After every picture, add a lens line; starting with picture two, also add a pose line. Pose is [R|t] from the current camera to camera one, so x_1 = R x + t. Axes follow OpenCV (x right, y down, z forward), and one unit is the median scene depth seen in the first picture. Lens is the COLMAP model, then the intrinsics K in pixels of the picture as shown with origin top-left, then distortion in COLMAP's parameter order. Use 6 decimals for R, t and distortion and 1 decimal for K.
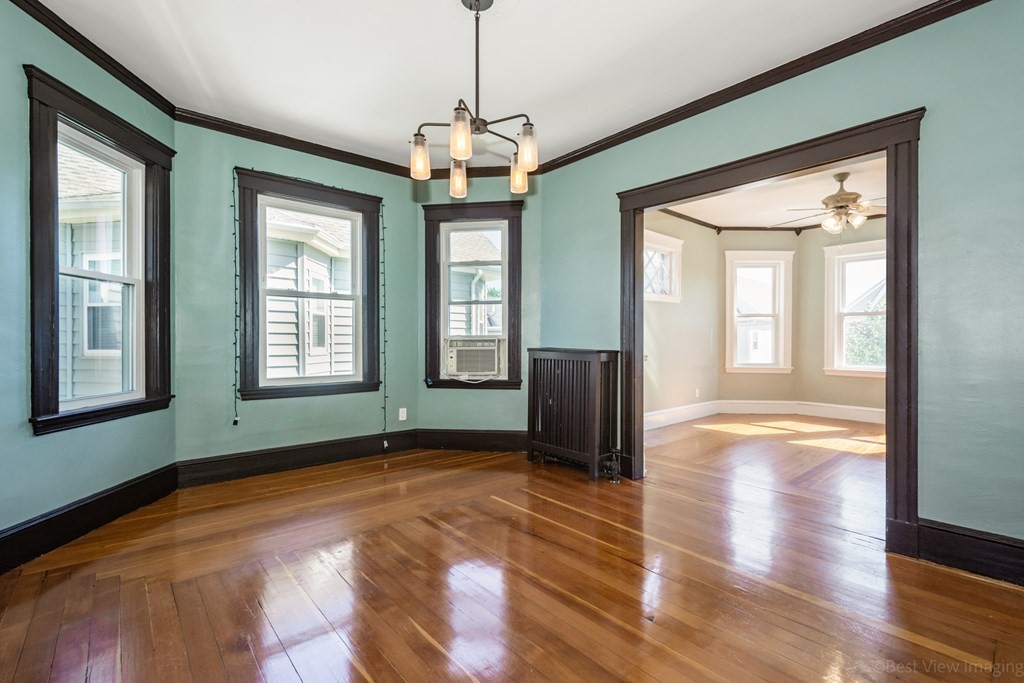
lens RADIAL K [[456.3, 0, 512.0], [0, 456.3, 341.5], [0, 0, 1]] dist [0.028483, -0.000092]
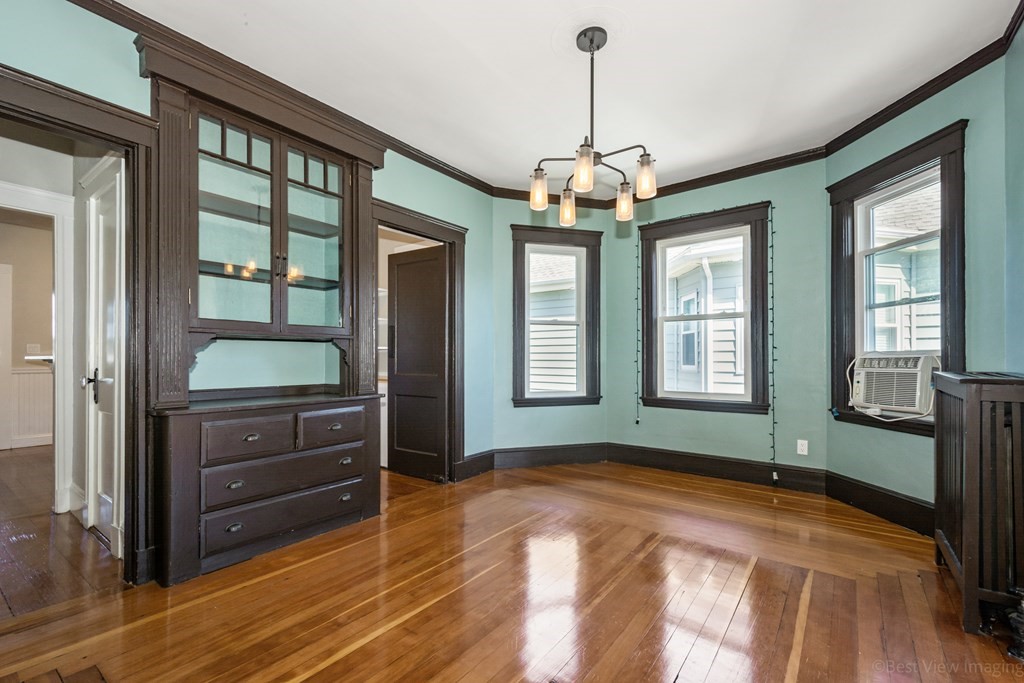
lens RADIAL K [[444.0, 0, 512.9], [0, 444.0, 357.2], [0, 0, 1]] dist [0.010765, 0.000045]
pose [[0.220432, -0.005595, -0.975386, 0.499102], [0.000246, 0.999984, -0.005680, -0.001060], [0.975402, 0.001012, 0.220429, 0.343608]]
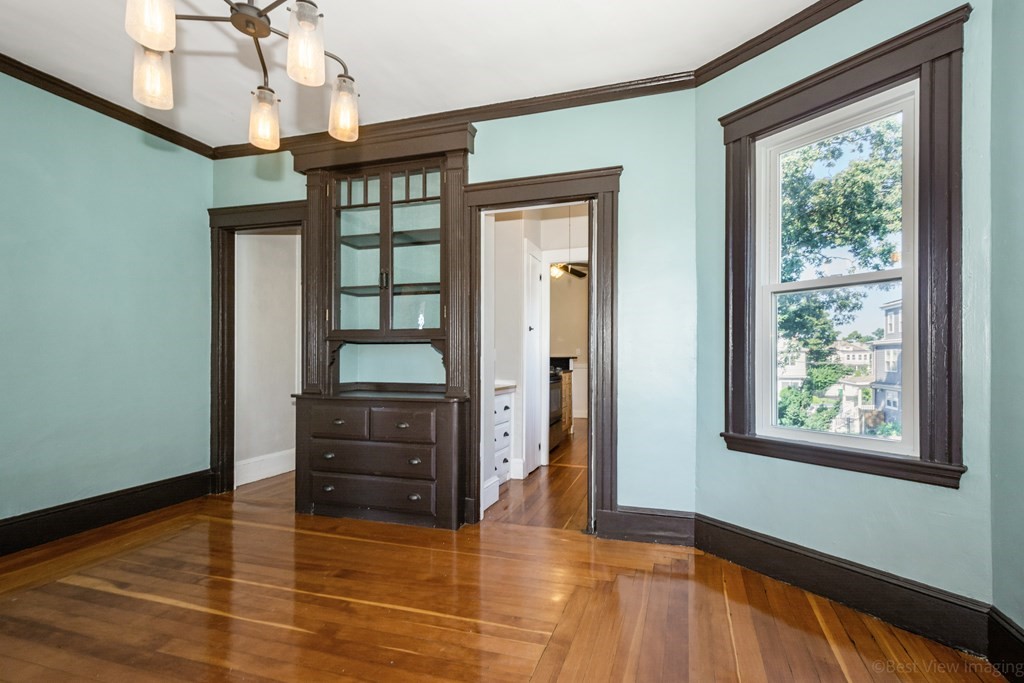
lens RADIAL K [[444.0, 0, 512.9], [0, 444.0, 357.2], [0, 0, 1]] dist [0.010765, 0.000045]
pose [[-0.830147, -0.006413, -0.557507, -0.007308], [-0.006138, 0.999978, -0.002364, -0.005982], [0.557510, 0.001459, -0.830169, 0.950633]]
